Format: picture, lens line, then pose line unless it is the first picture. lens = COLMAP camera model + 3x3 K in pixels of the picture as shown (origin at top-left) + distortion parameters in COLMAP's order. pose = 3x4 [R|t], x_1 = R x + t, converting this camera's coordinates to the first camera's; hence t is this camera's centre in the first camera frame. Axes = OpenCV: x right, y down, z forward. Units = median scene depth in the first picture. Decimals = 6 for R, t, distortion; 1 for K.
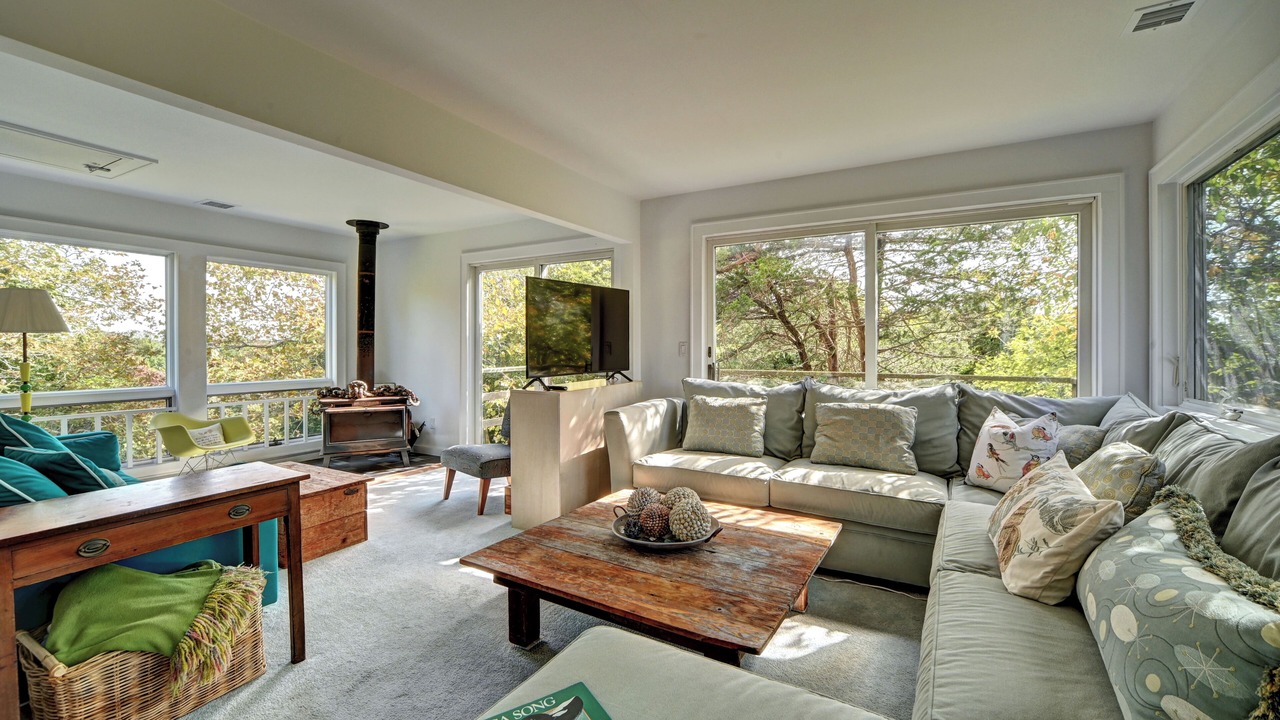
lens RADIAL K [[513.1, 0, 642.6], [0, 513.1, 352.5], [0, 0, 1]] dist [-0.002423, -0.000024]
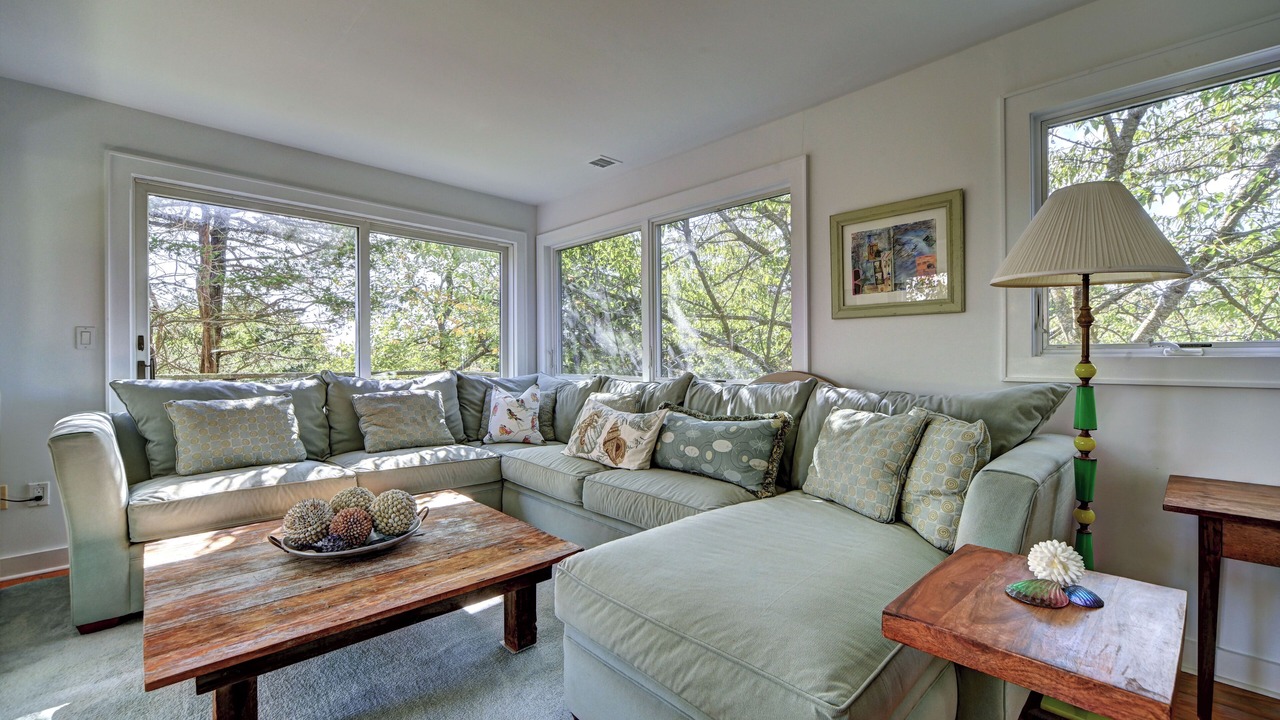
lens RADIAL K [[513.1, 0, 640.7], [0, 513.1, 357.6], [0, 0, 1]] dist [-0.002423, -0.000024]
pose [[0.296782, -0.003879, 0.954937, -0.676260], [0.008743, 0.999961, 0.001345, 0.048297], [-0.954905, 0.007950, 0.296804, 0.294815]]
